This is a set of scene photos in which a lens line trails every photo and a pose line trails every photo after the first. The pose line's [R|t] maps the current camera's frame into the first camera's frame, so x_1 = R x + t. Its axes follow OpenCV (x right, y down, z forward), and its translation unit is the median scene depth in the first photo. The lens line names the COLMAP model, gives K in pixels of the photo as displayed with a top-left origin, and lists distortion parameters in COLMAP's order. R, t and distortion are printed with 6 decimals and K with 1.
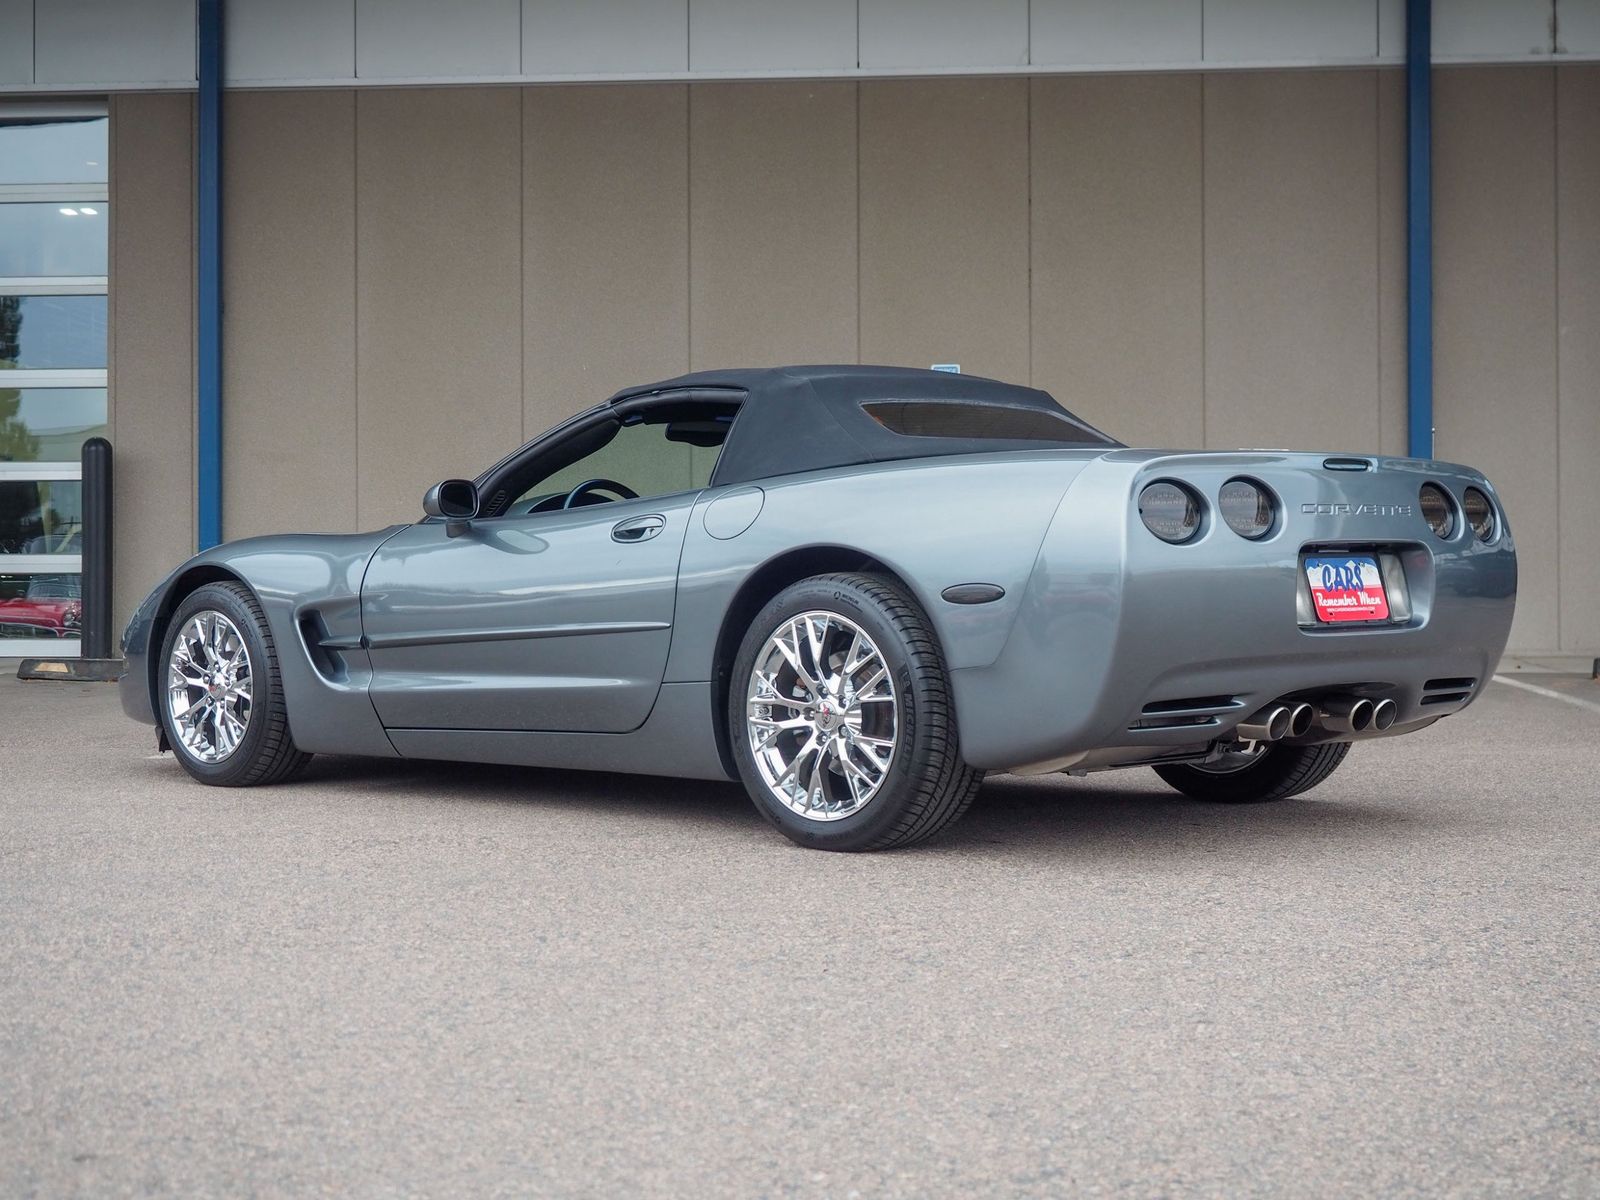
lens RADIAL K [[2531.8, 0, 792.1], [0, 2531.8, 597.4], [0, 0, 1]] dist [-0.002167, -0.039597]
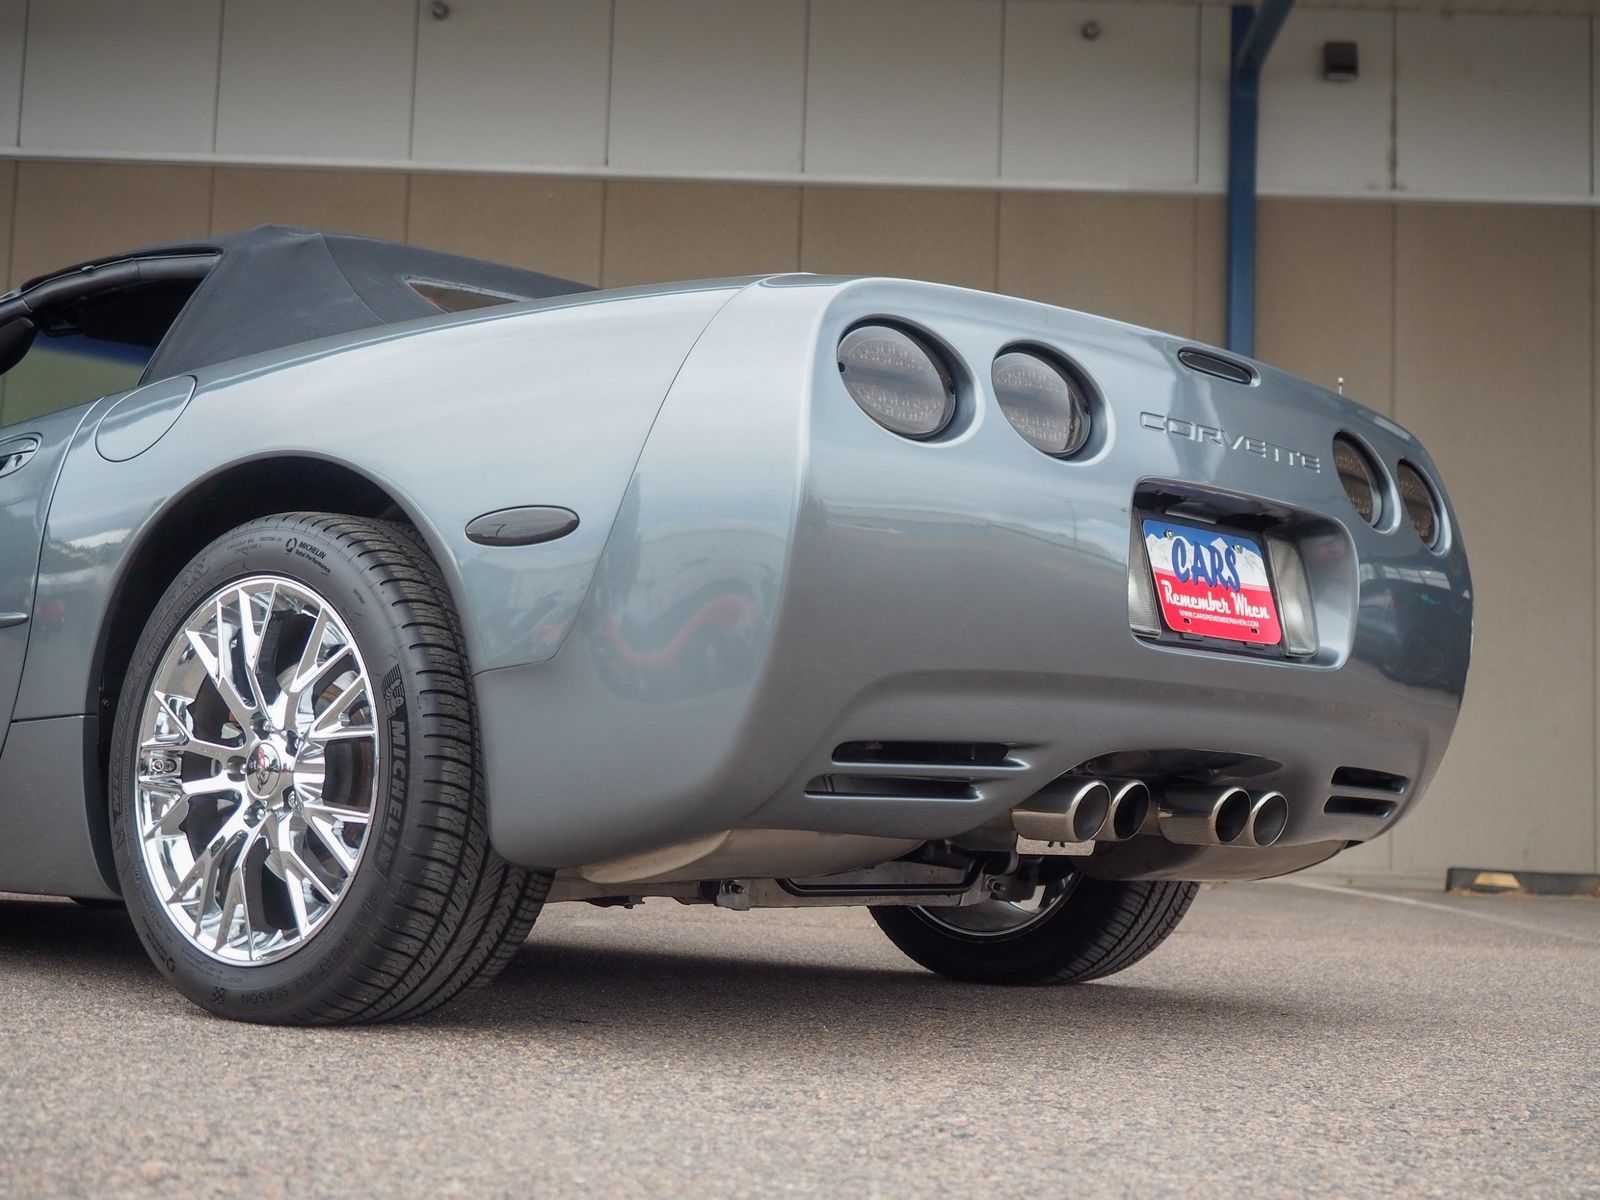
lens RADIAL K [[2480.9, 0, 793.7], [0, 2480.9, 578.8], [0, 0, 1]] dist [0.001877, -0.047567]
pose [[0.995901, 0.045444, 0.078211, 0.084600], [-0.036771, 0.993366, -0.108962, 0.060871], [-0.082644, 0.105639, 0.990964, 0.469940]]
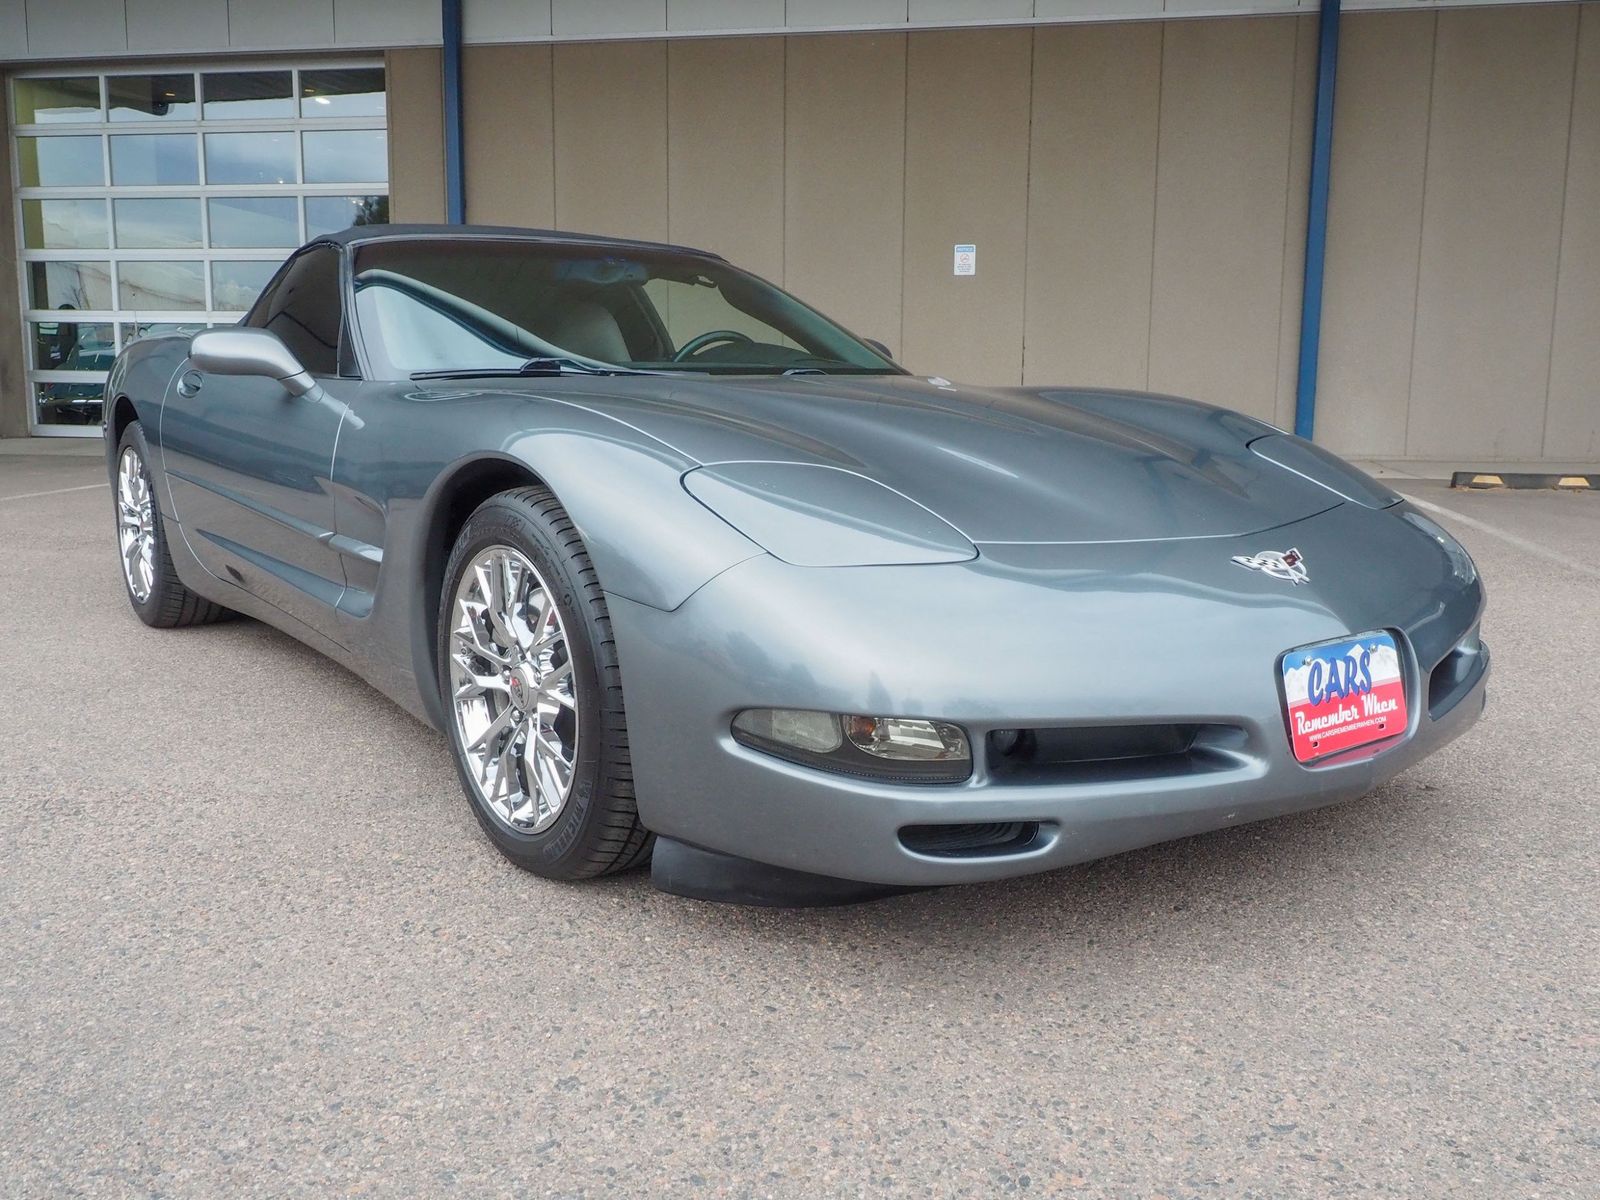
lens RADIAL K [[1326.9, 0, 802.0], [0, 1326.9, 586.9], [0, 0, 1]] dist [0.005565, -0.009305]
pose [[0.996502, 0.021574, -0.080731, 0.095076], [-0.009498, 0.989079, 0.147079, -0.032814], [0.083023, -0.145797, 0.985825, 0.676500]]
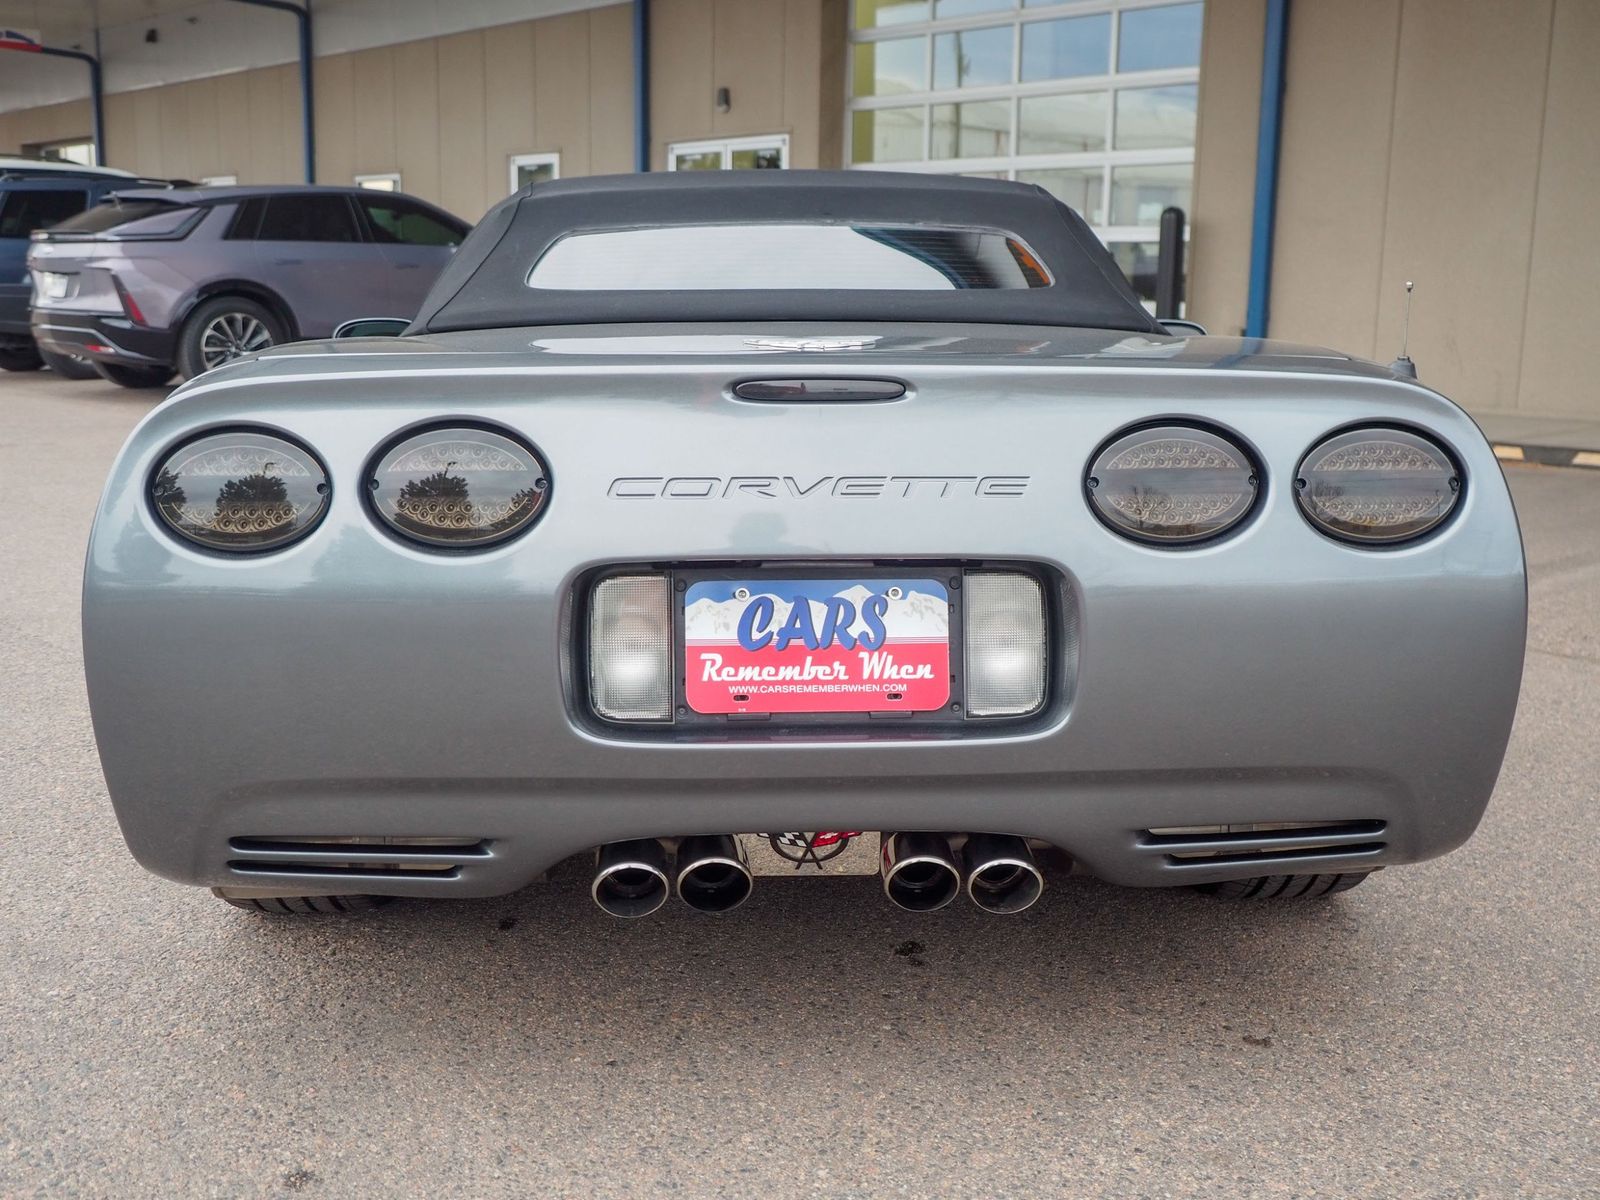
lens RADIAL K [[1698.9, 0, 815.7], [0, 1698.9, 613.5], [0, 0, 1]] dist [0.001045, -0.012439]
pose [[0.738913, 0.142974, -0.658457, 0.443347], [-0.018788, 0.981220, 0.191974, -0.073856], [0.673539, -0.129481, 0.727723, 0.781968]]
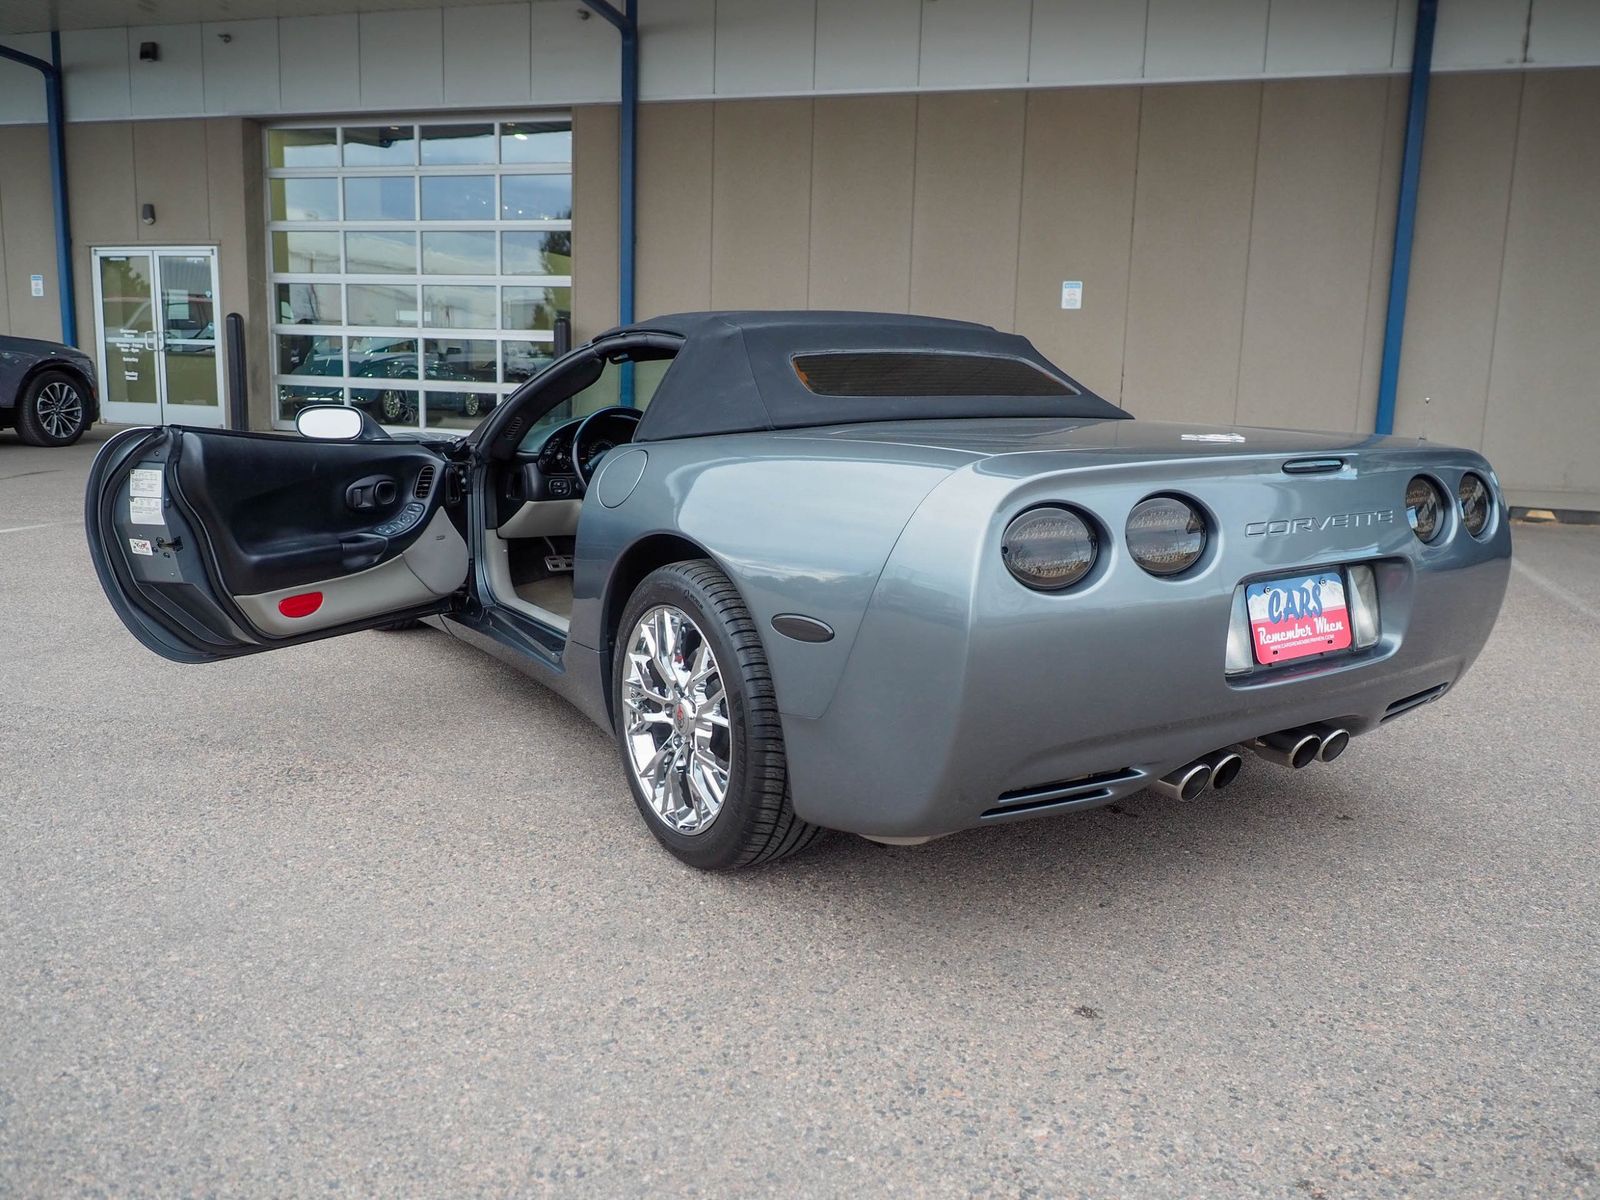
lens RADIAL K [[1211.3, 0, 803.9], [0, 1211.3, 589.3], [0, 0, 1]] dist [-0.007111, -0.002778]
pose [[0.980471, 0.061862, -0.186680, 0.137795], [-0.029759, 0.984977, 0.170102, -0.075718], [0.194399, -0.161225, 0.967582, 0.606642]]
